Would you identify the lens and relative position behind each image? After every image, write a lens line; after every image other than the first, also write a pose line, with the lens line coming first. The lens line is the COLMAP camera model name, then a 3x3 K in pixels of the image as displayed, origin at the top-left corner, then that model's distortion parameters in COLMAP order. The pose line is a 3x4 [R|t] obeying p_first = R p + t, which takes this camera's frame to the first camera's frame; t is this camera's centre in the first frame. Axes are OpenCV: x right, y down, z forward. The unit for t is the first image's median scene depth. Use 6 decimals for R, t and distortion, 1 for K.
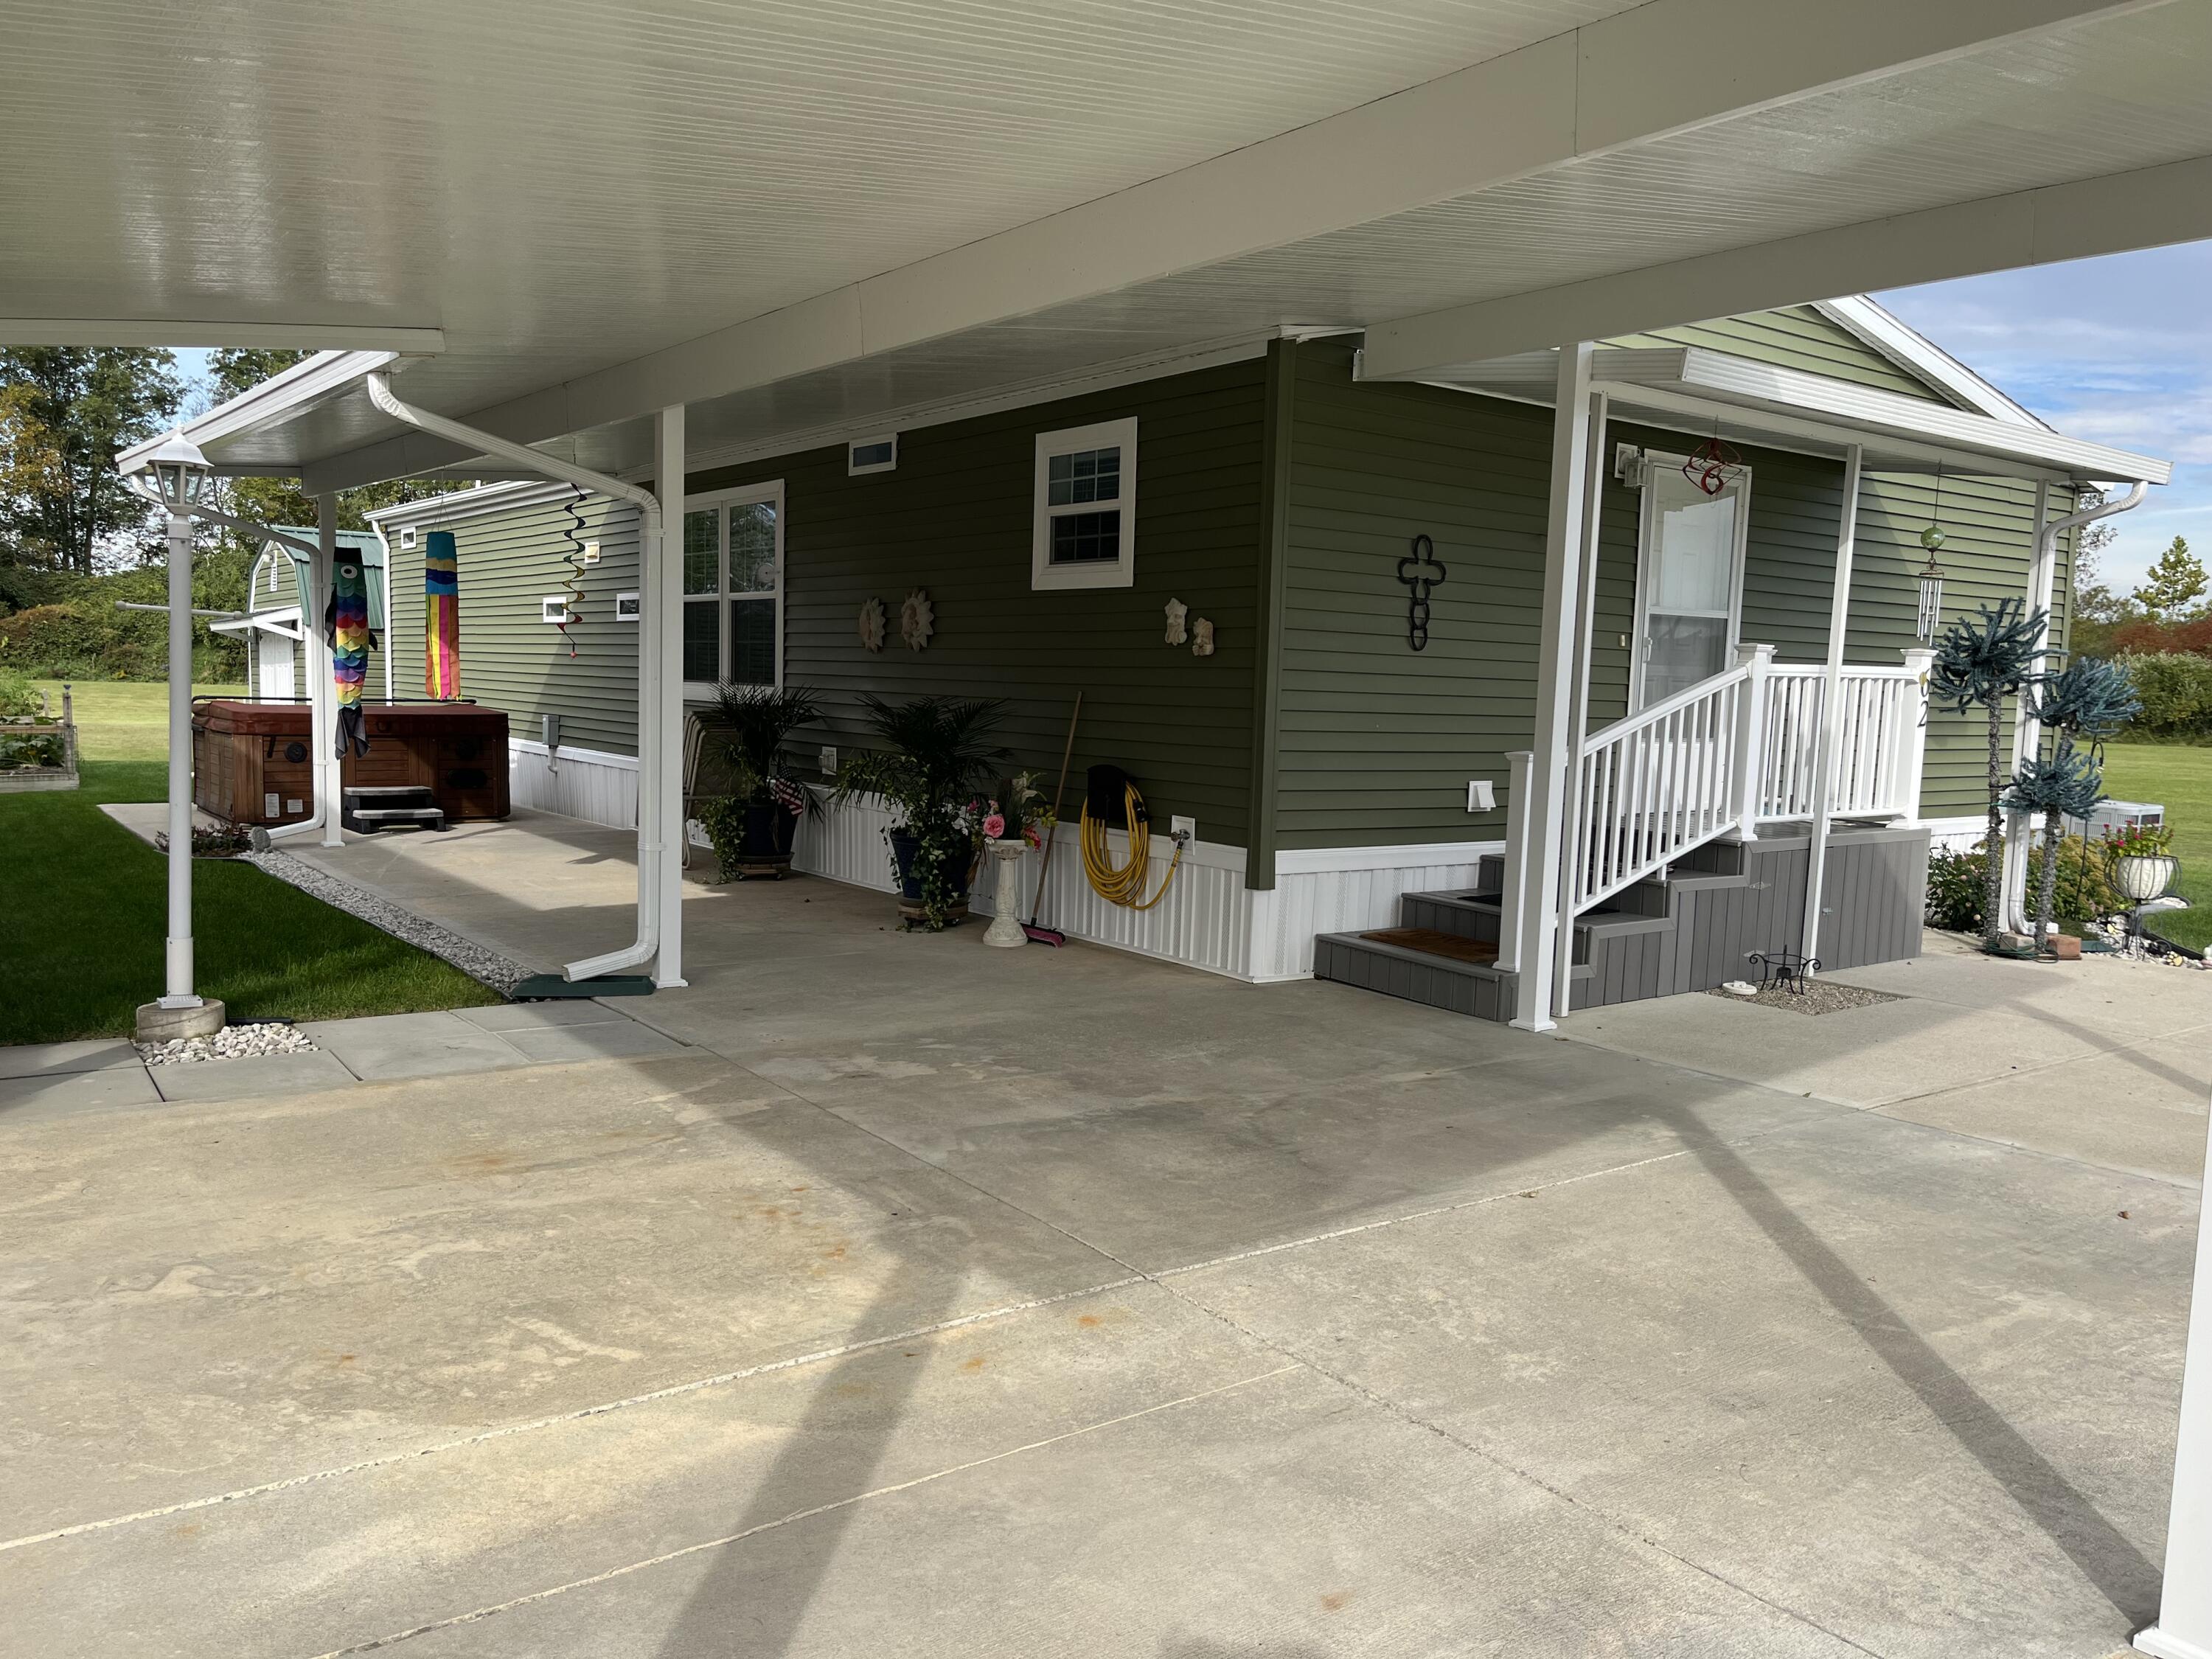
lens RADIAL K [[1671.9, 0, 1106.0], [0, 1671.9, 829.5], [0, 0, 1]] dist [0.048901, -0.096603]
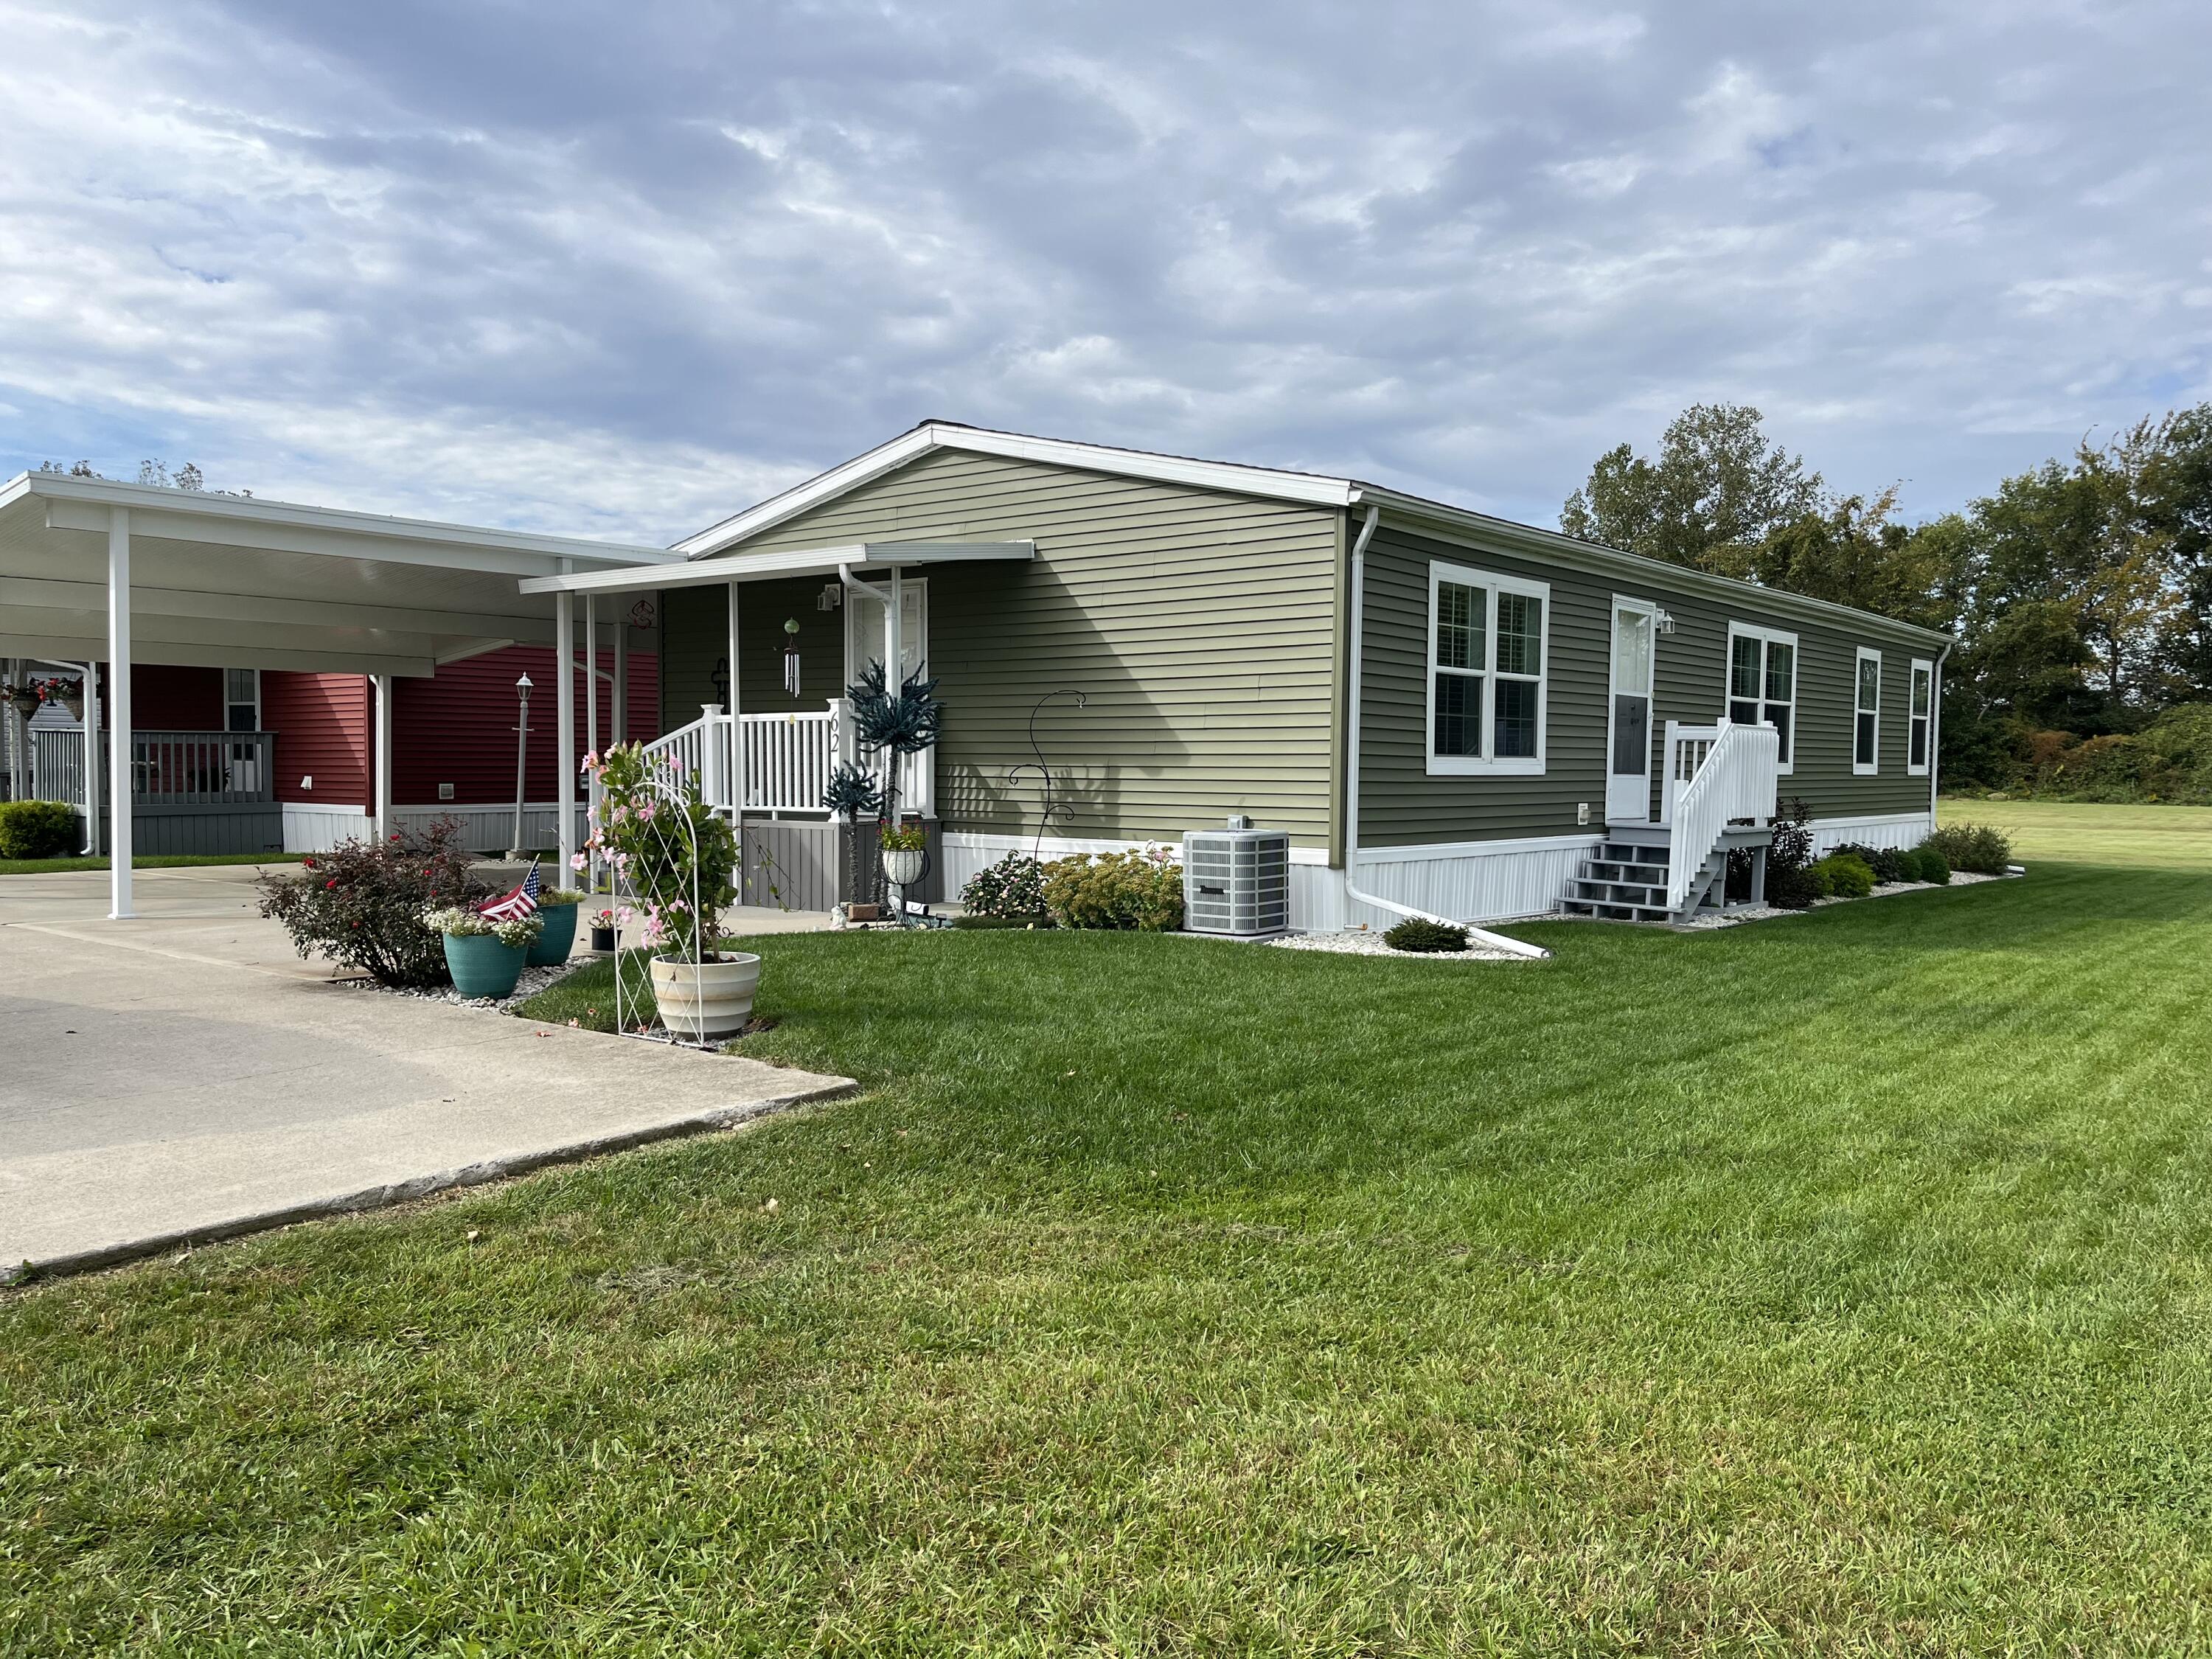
lens RADIAL K [[1671.9, 0, 1106.0], [0, 1671.9, 829.5], [0, 0, 1]] dist [0.048901, -0.096603]
pose [[-0.240379, -0.077127, 0.967610, -1.249309], [0.064821, 0.993338, 0.095281, -0.164045], [-0.968512, 0.085625, -0.233779, 1.548546]]
